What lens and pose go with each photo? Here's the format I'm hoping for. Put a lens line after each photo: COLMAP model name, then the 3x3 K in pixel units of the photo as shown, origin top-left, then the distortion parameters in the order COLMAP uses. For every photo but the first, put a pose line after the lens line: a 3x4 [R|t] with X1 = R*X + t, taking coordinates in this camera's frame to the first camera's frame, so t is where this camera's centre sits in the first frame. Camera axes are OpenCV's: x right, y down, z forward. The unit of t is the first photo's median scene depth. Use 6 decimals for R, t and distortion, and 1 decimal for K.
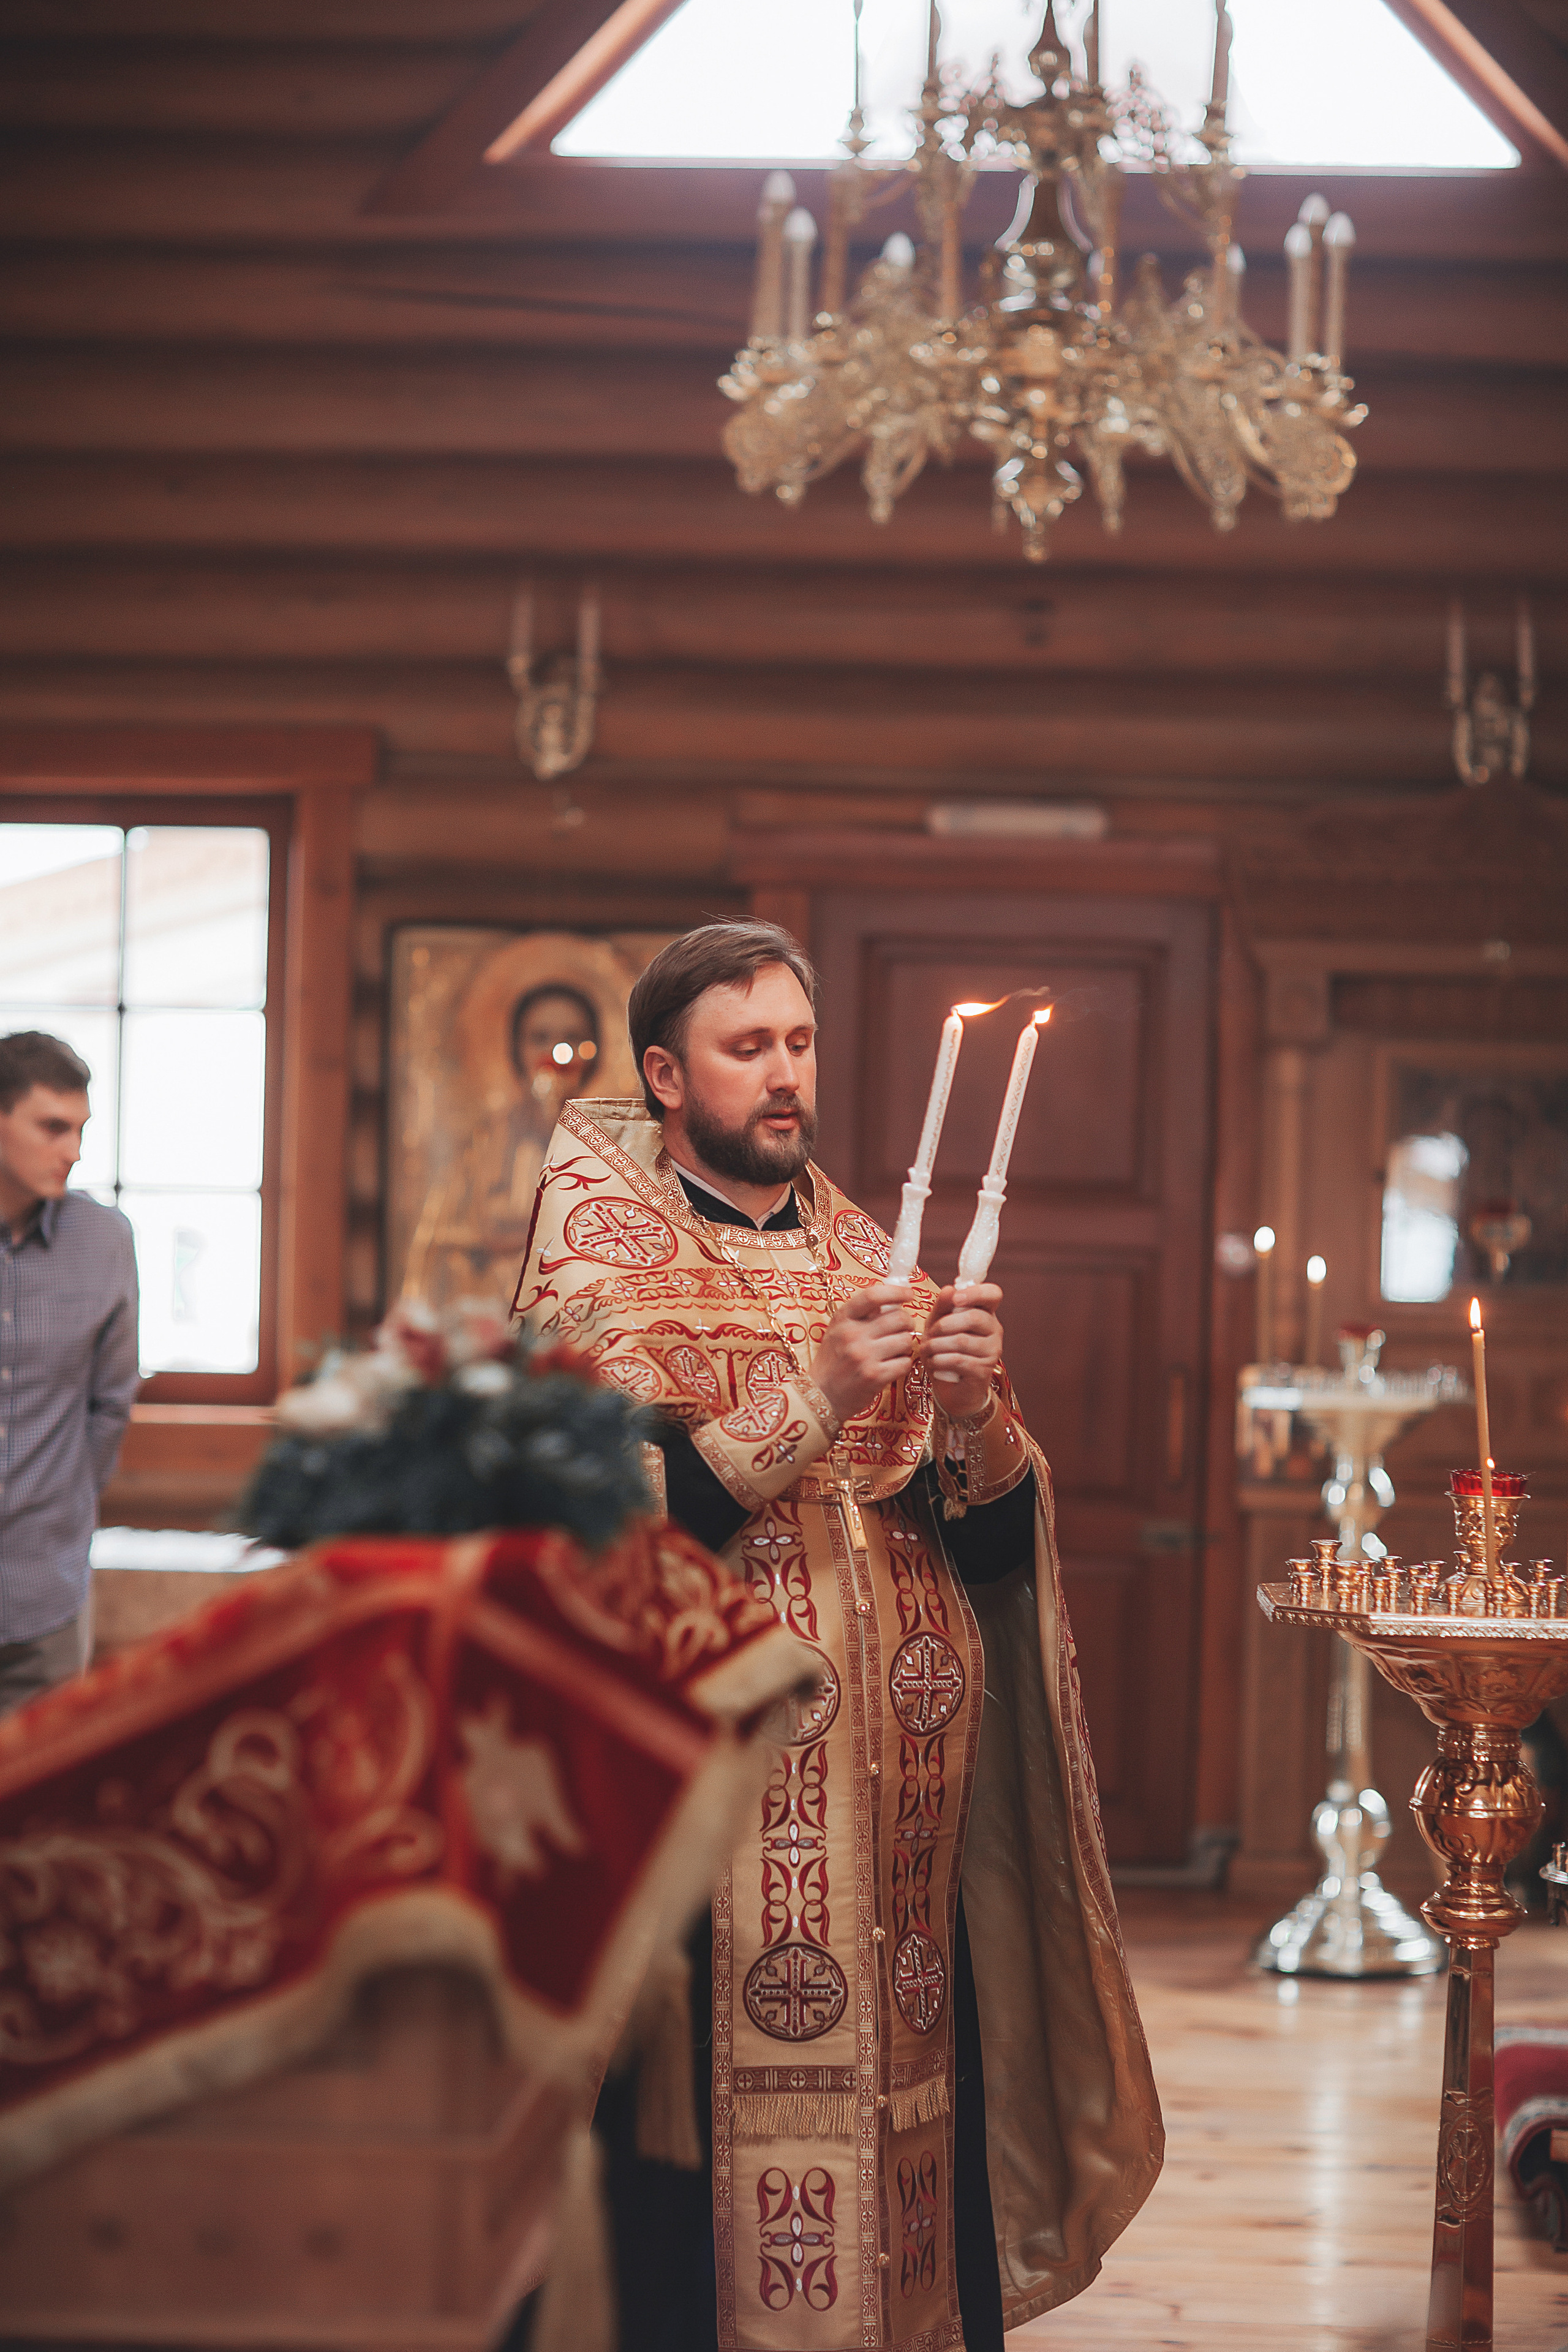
lens RADIAL K [[6285.8, 0, 785.4], [0, 6285.8, 1175.1], [0, 0, 1]] dist [-0.201887, 0.000000]
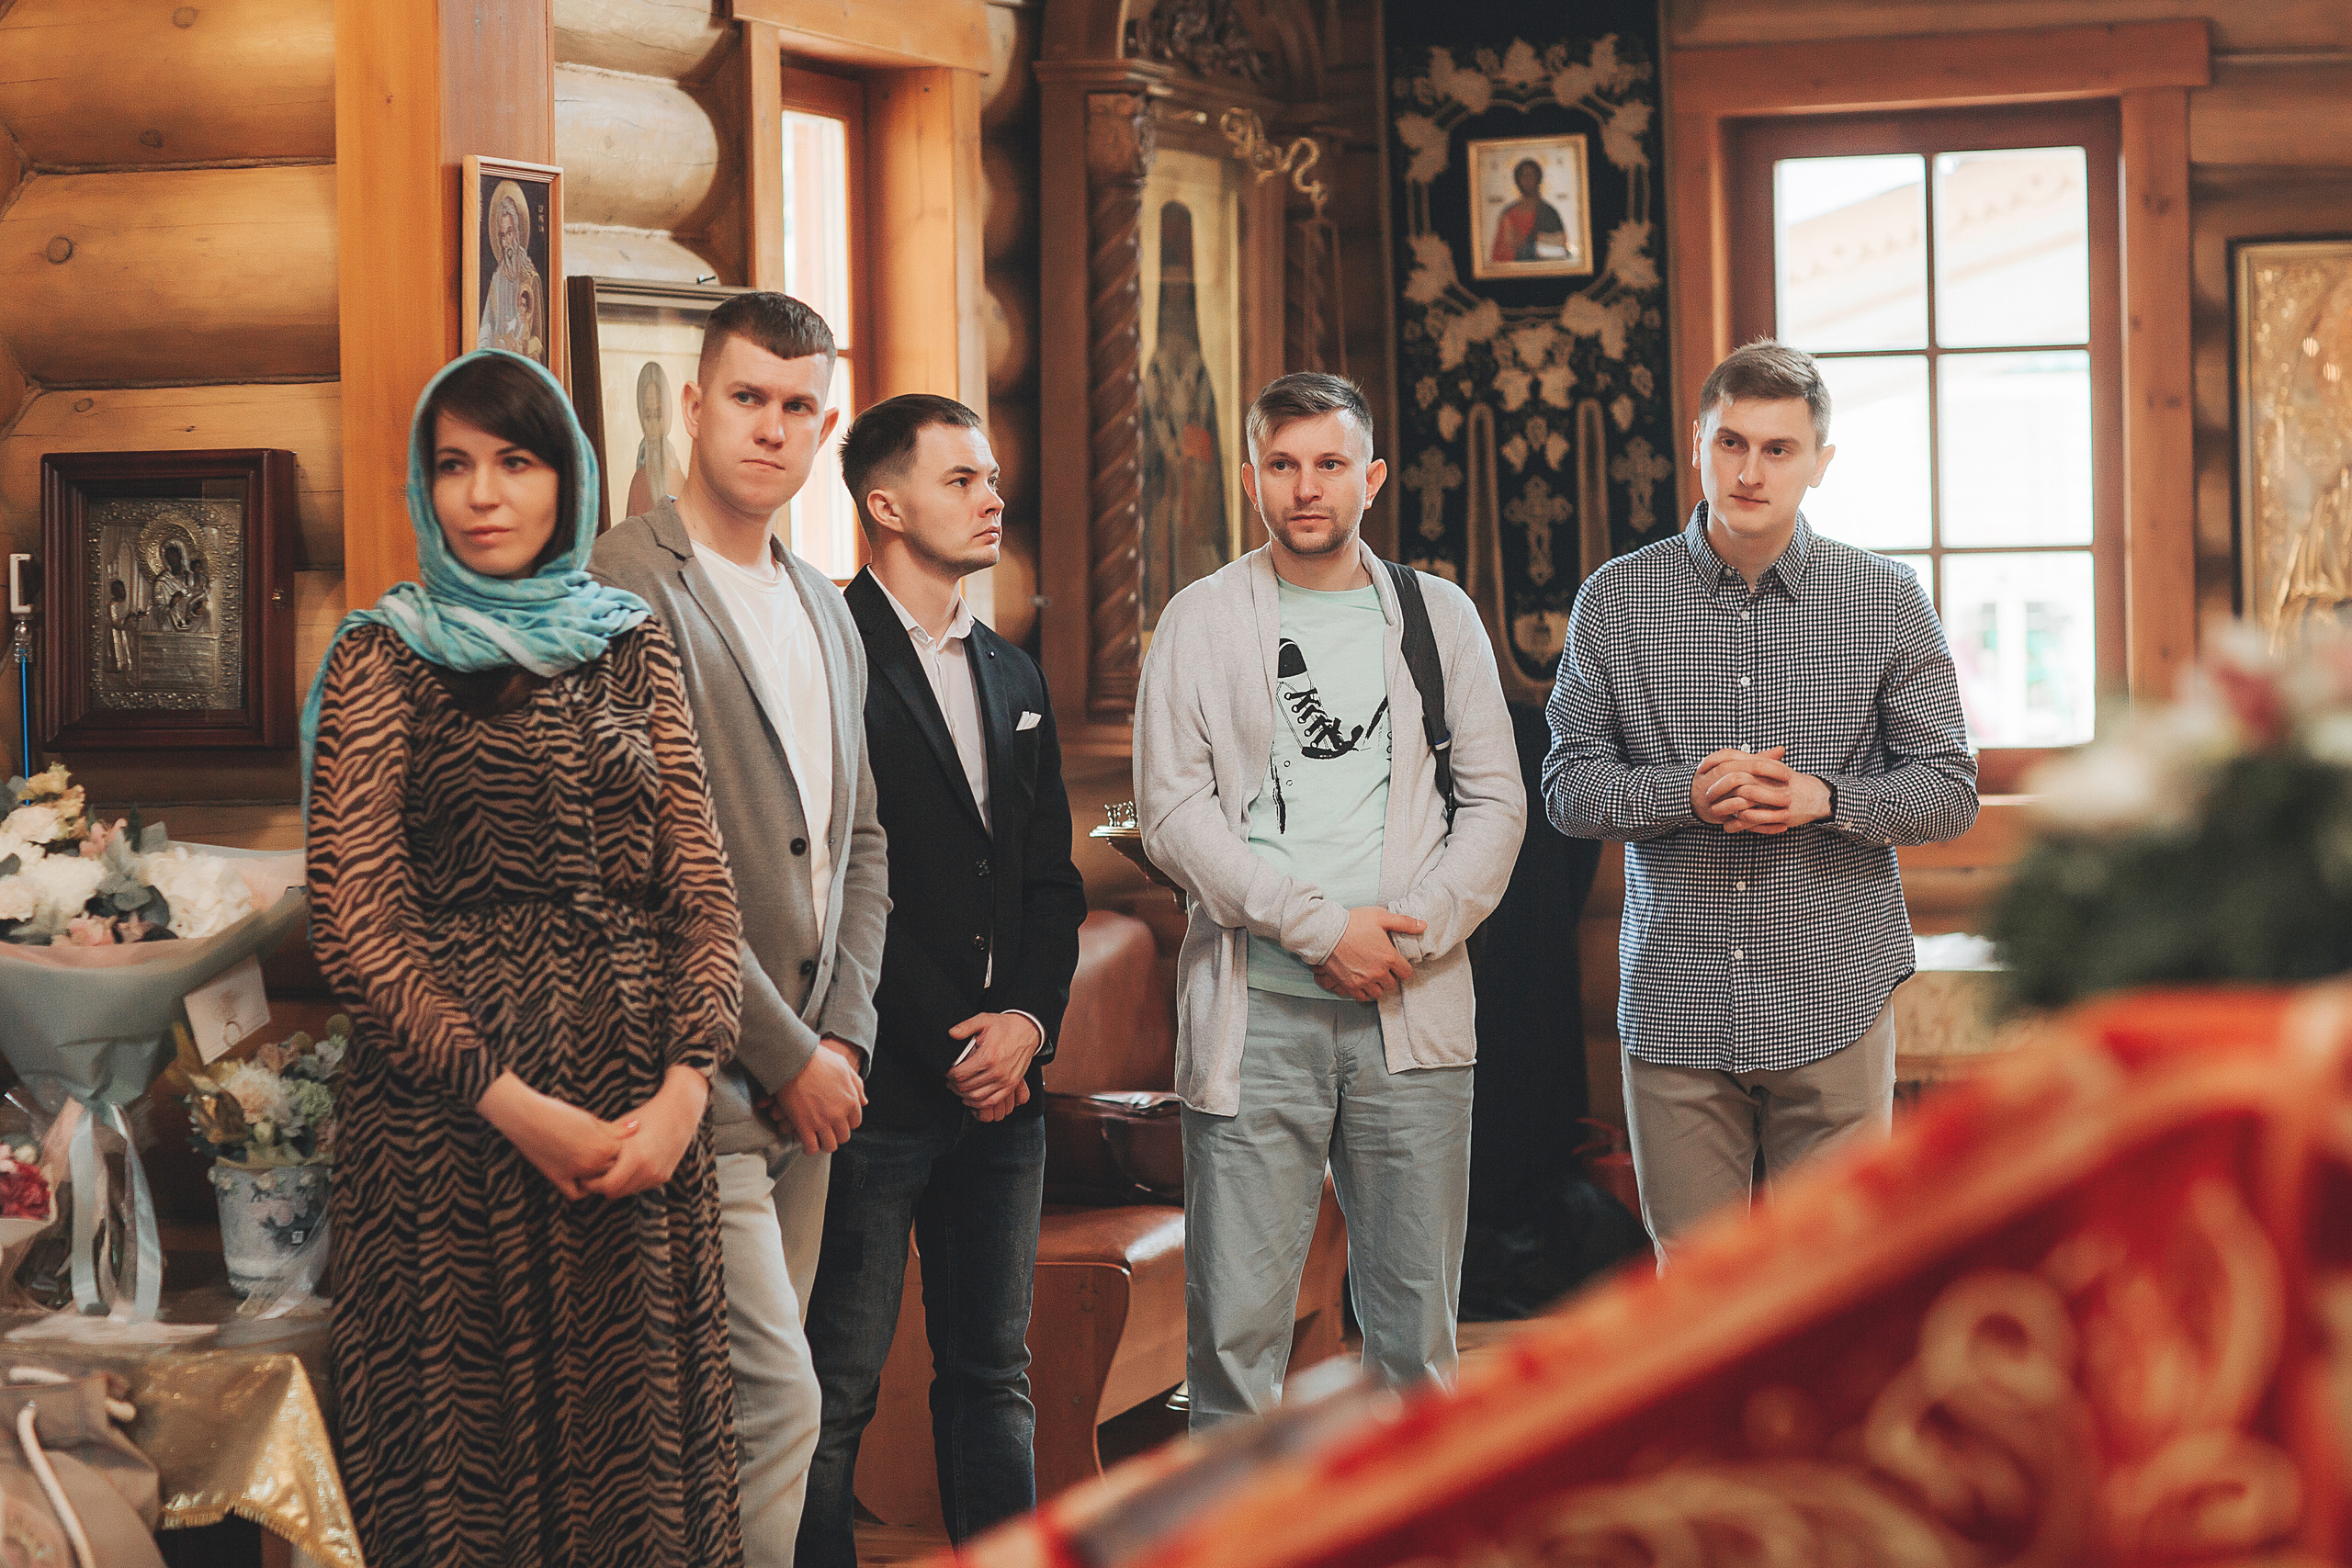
lens RADIAL K [[6285.1, 0, 1174.2], [0, 6285.1, 785.0], [0, 0, 1]] dist [-0.201887, 0.000000]
pose [[0.971300, -0.038120, -0.234781, -0.014645], [0.046035, 0.998538, 0.028322, 0.014056], [0.233359, -0.038318, 0.971635, 0.357119]]
